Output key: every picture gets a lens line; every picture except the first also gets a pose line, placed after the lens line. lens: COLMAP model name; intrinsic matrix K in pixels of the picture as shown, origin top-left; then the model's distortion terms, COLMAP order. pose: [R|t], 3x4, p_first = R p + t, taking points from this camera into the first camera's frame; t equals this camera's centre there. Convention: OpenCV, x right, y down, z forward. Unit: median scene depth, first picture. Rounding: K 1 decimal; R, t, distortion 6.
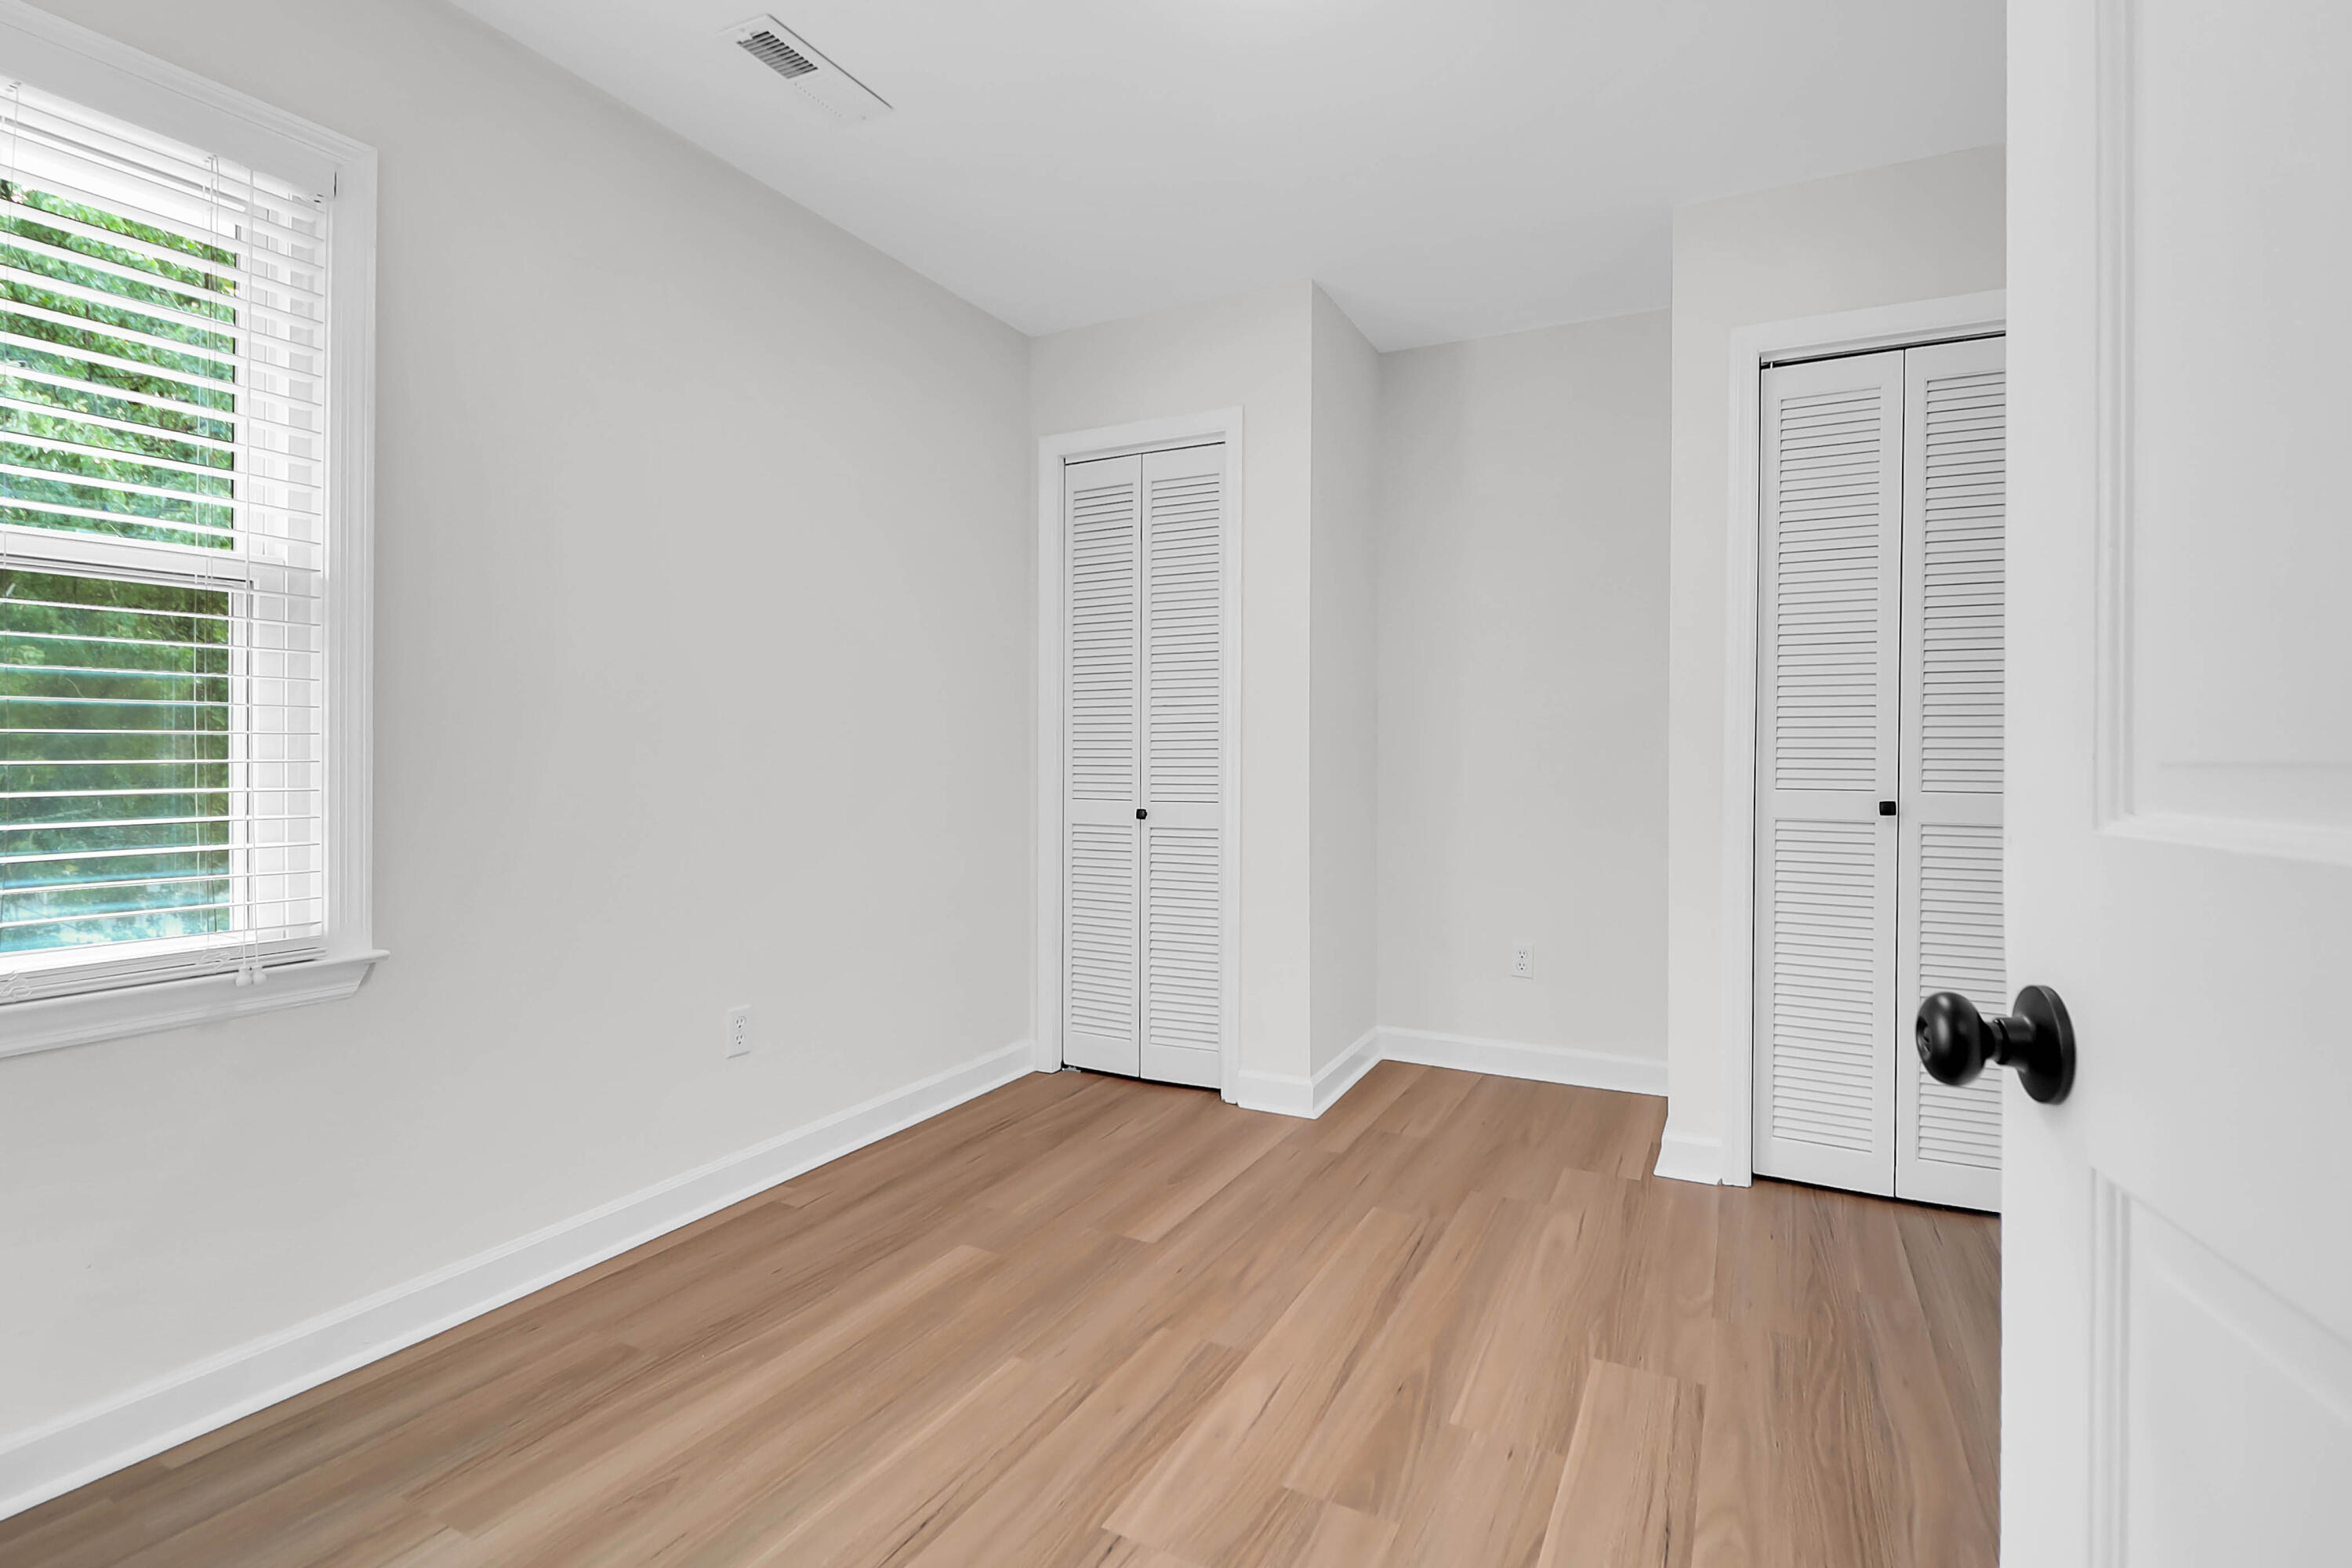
lens RADIAL K [[1087.3, 0, 1164.2], [0, 1087.3, 770.5], [0, 0, 1]] dist [-0.016609, -0.000533]
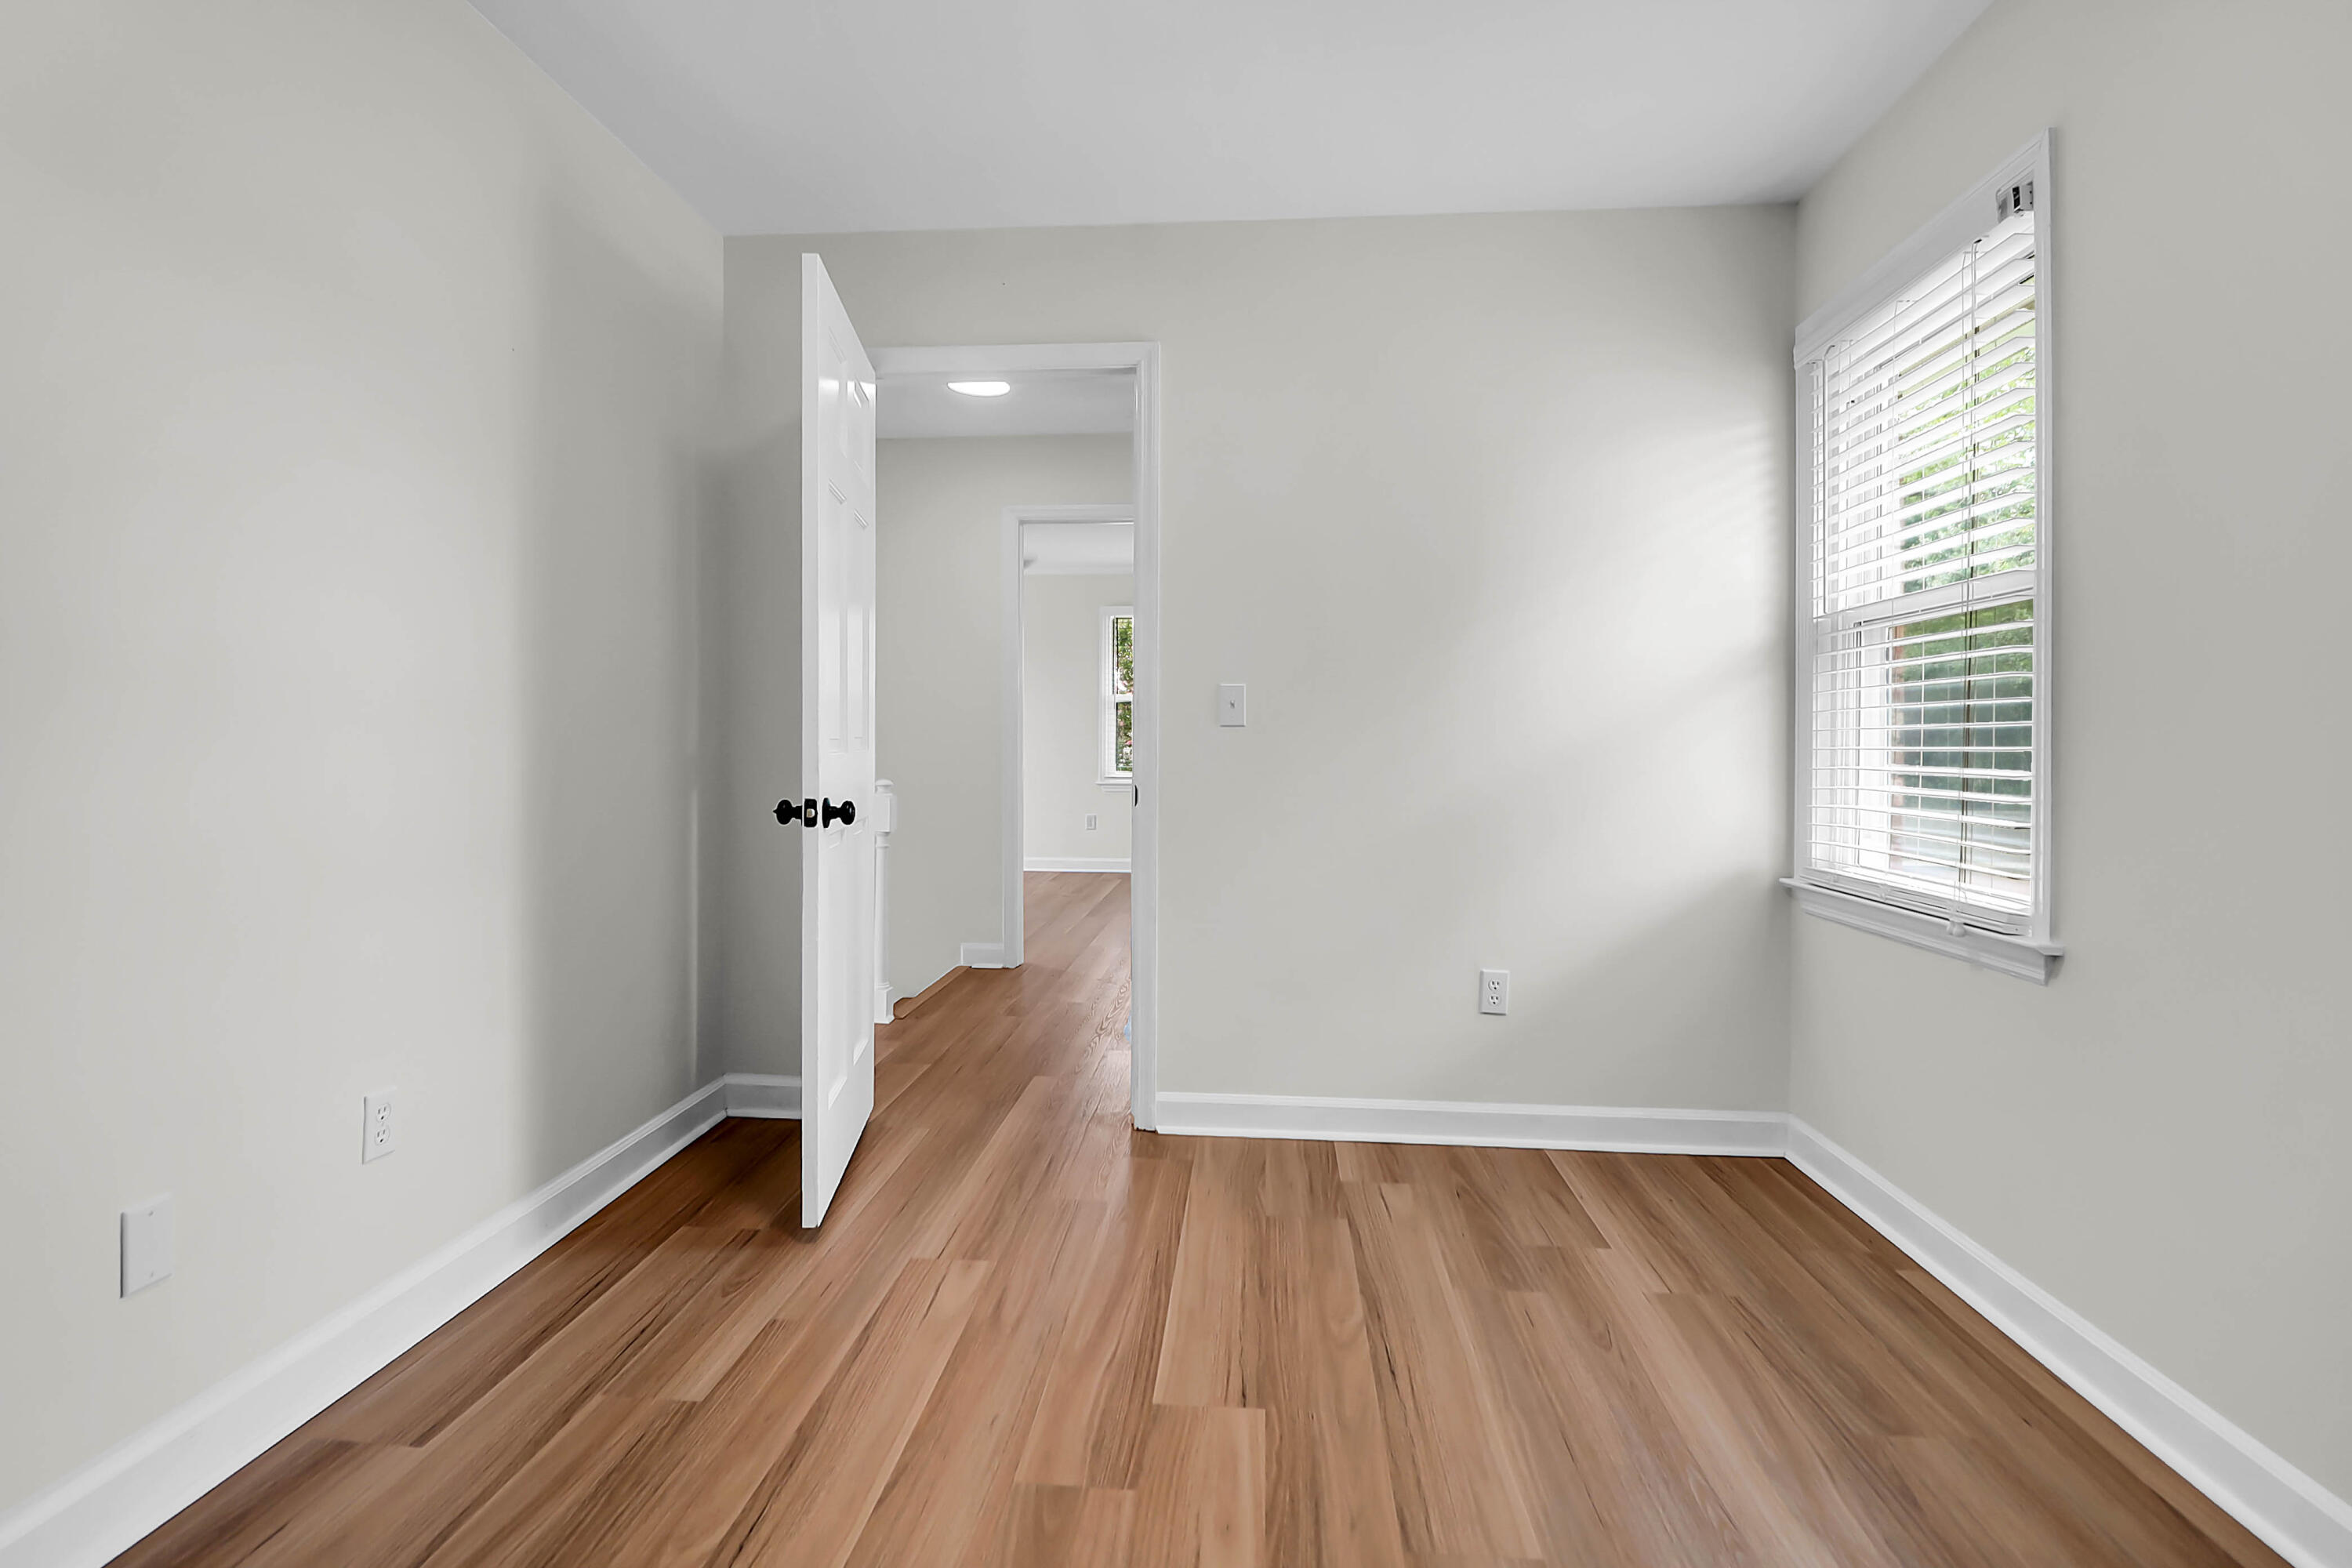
lens RADIAL K [[1087.3, 0, 1165.7], [0, 1087.3, 766.0], [0, 0, 1]] dist [-0.016609, -0.000533]
pose [[-0.917005, 0.006893, -0.398817, 0.468620], [-0.008069, 0.999325, 0.035825, -0.027168], [0.398795, 0.036070, -0.916330, 1.882947]]
